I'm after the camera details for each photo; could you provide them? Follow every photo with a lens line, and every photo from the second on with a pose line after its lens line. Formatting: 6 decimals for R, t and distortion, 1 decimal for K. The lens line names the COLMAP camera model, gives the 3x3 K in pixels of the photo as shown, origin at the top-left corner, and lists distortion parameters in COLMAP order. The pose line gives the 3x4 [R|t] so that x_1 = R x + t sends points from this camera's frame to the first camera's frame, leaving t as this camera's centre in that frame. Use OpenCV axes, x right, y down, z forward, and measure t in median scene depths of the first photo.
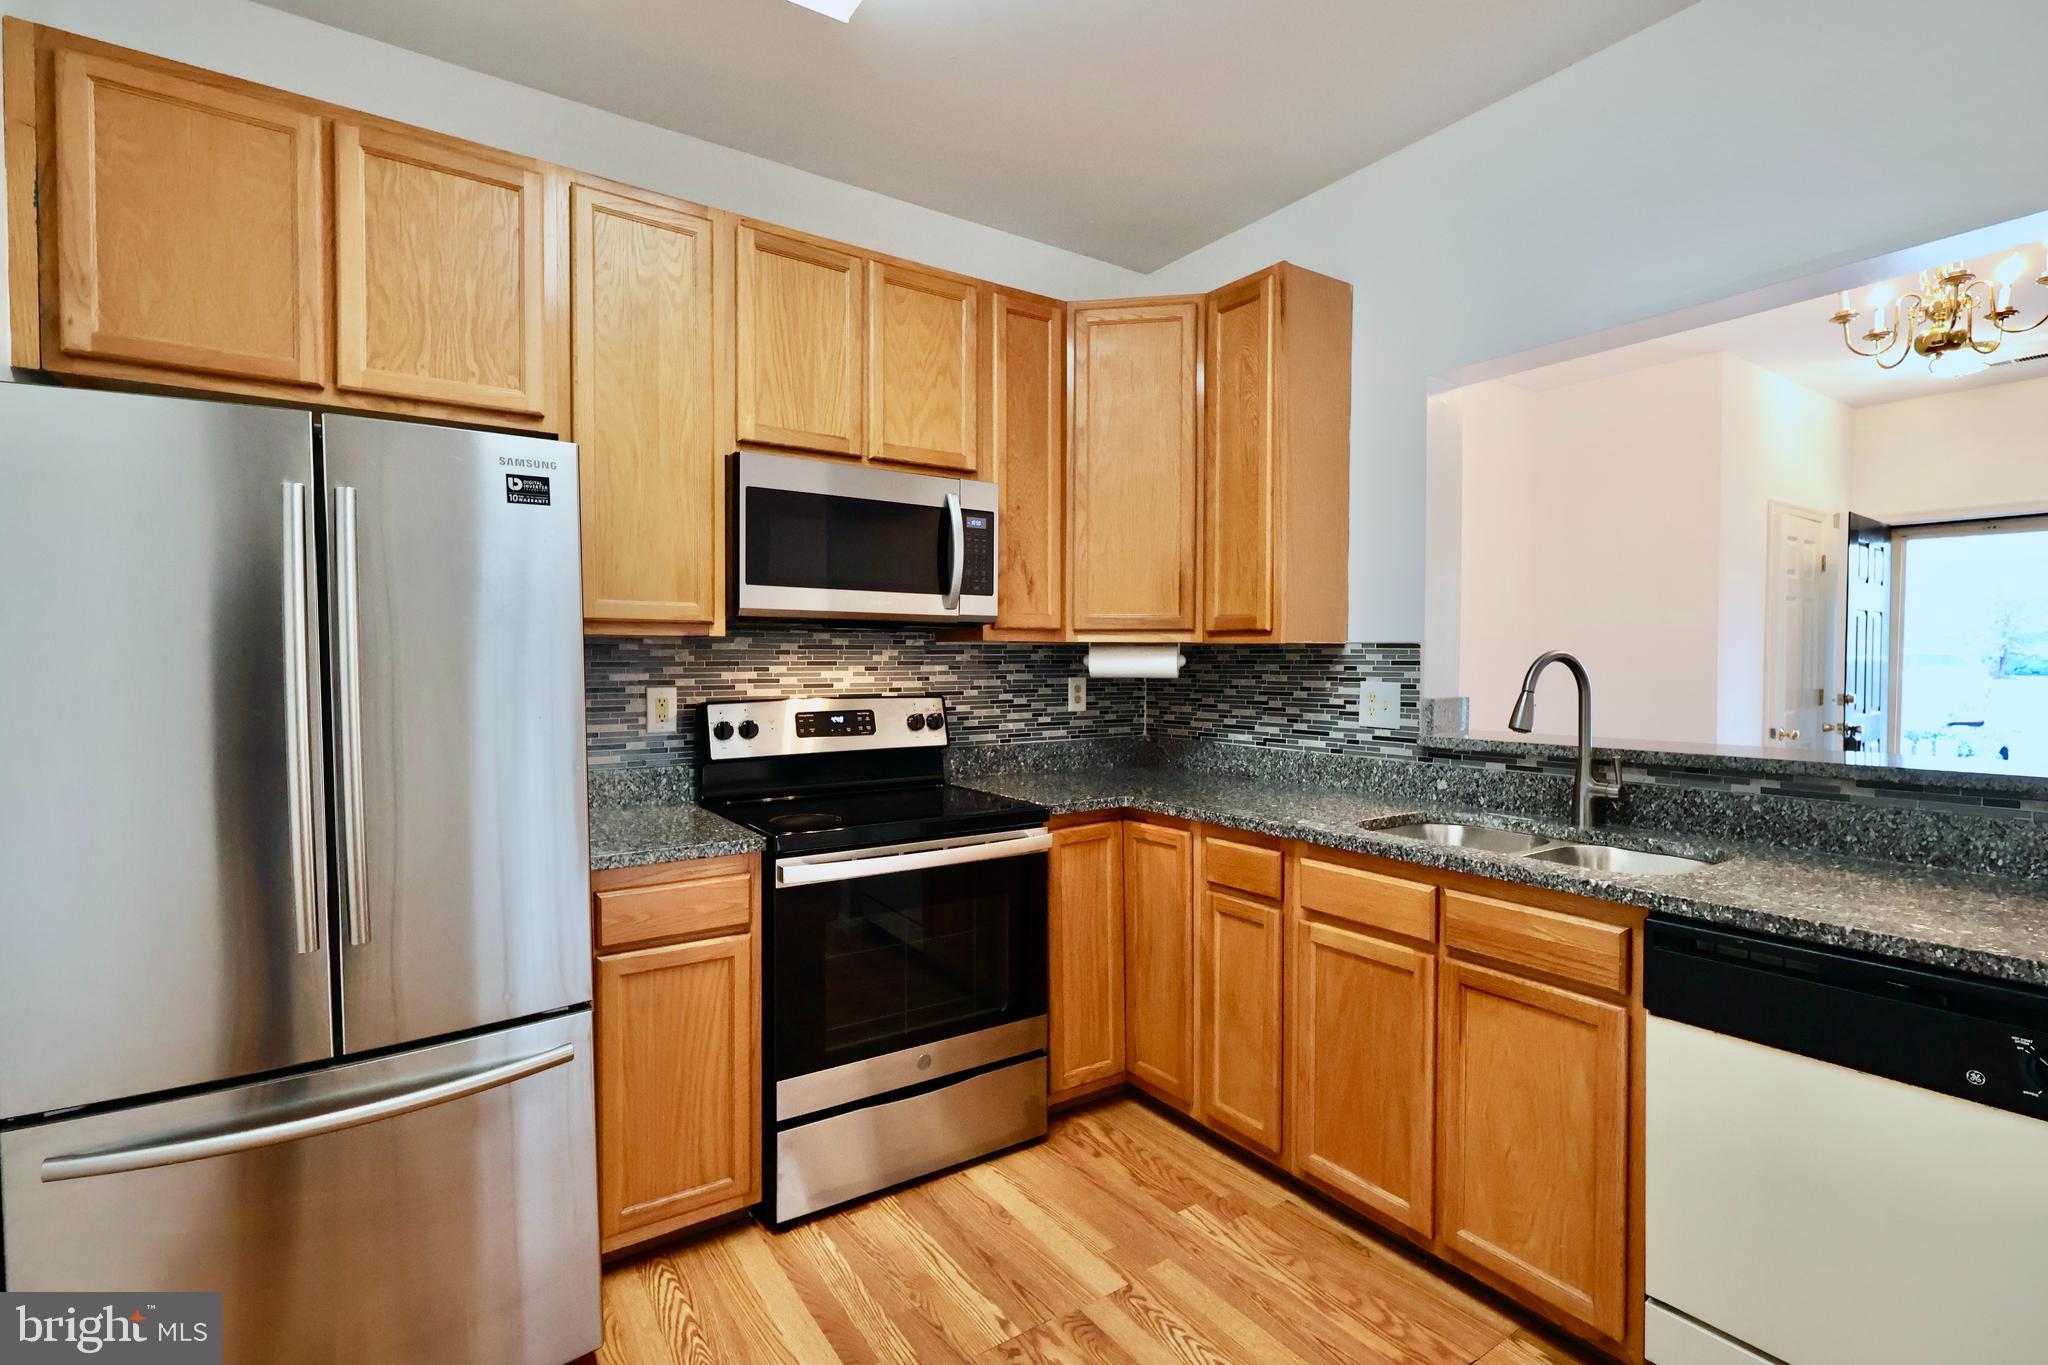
lens RADIAL K [[939.3, 0, 1024.0], [0, 939.3, 682.5], [0, 0, 1]] dist [-0.006608, 0.001117]
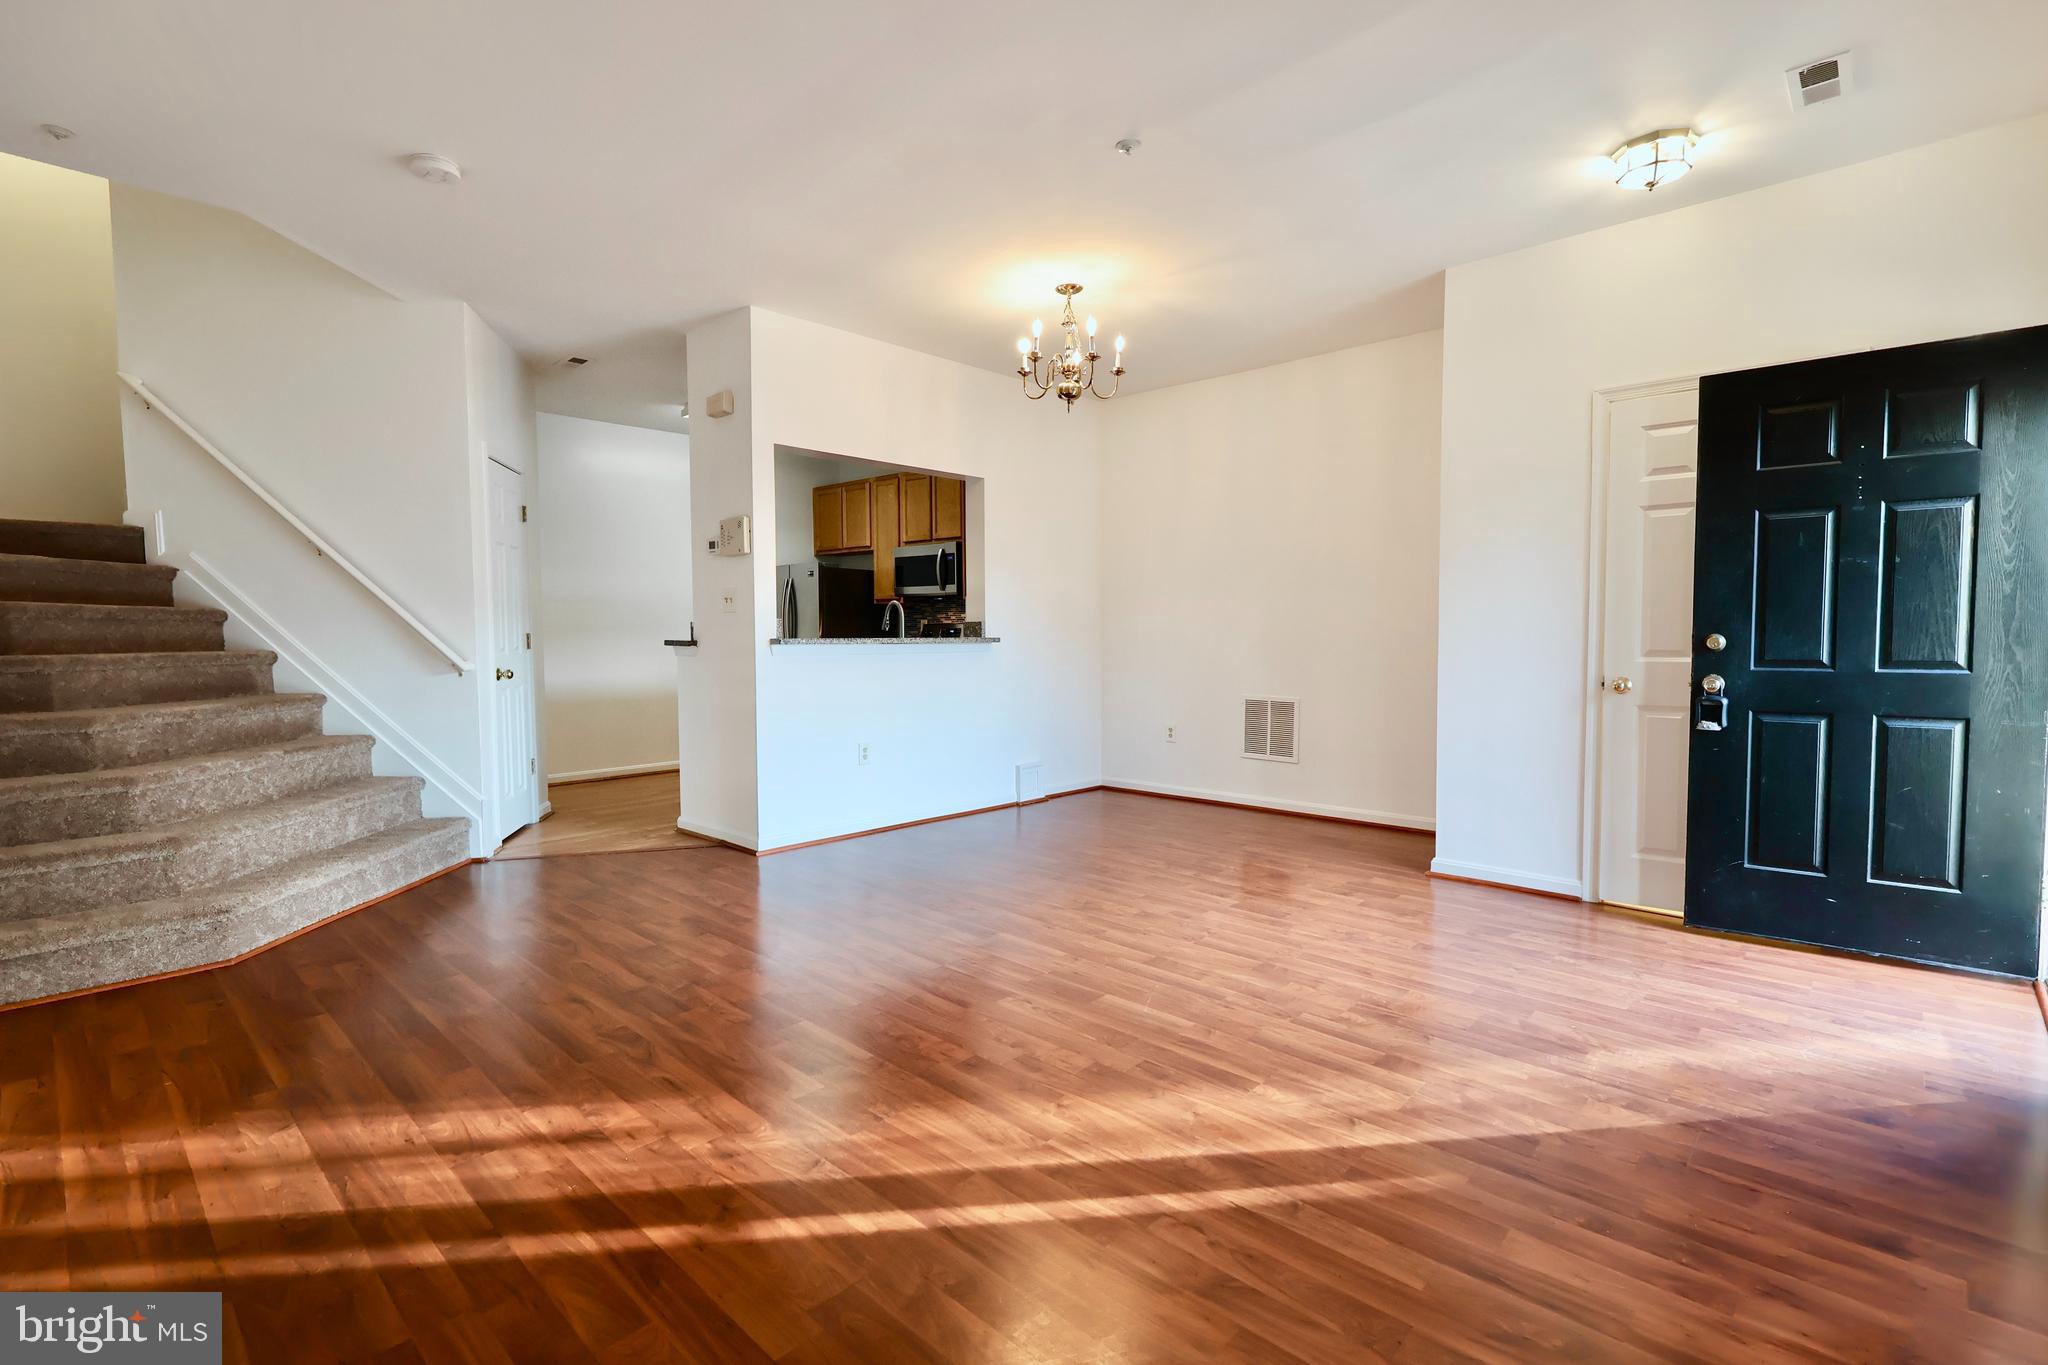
lens RADIAL K [[939.3, 0, 1024.0], [0, 939.3, 682.5], [0, 0, 1]] dist [-0.006608, 0.001117]
pose [[0.214656, 0.055484, -0.975112, 2.614333], [-0.022486, 0.998401, 0.051859, 0.041932], [0.976431, 0.010794, 0.215561, 0.625442]]
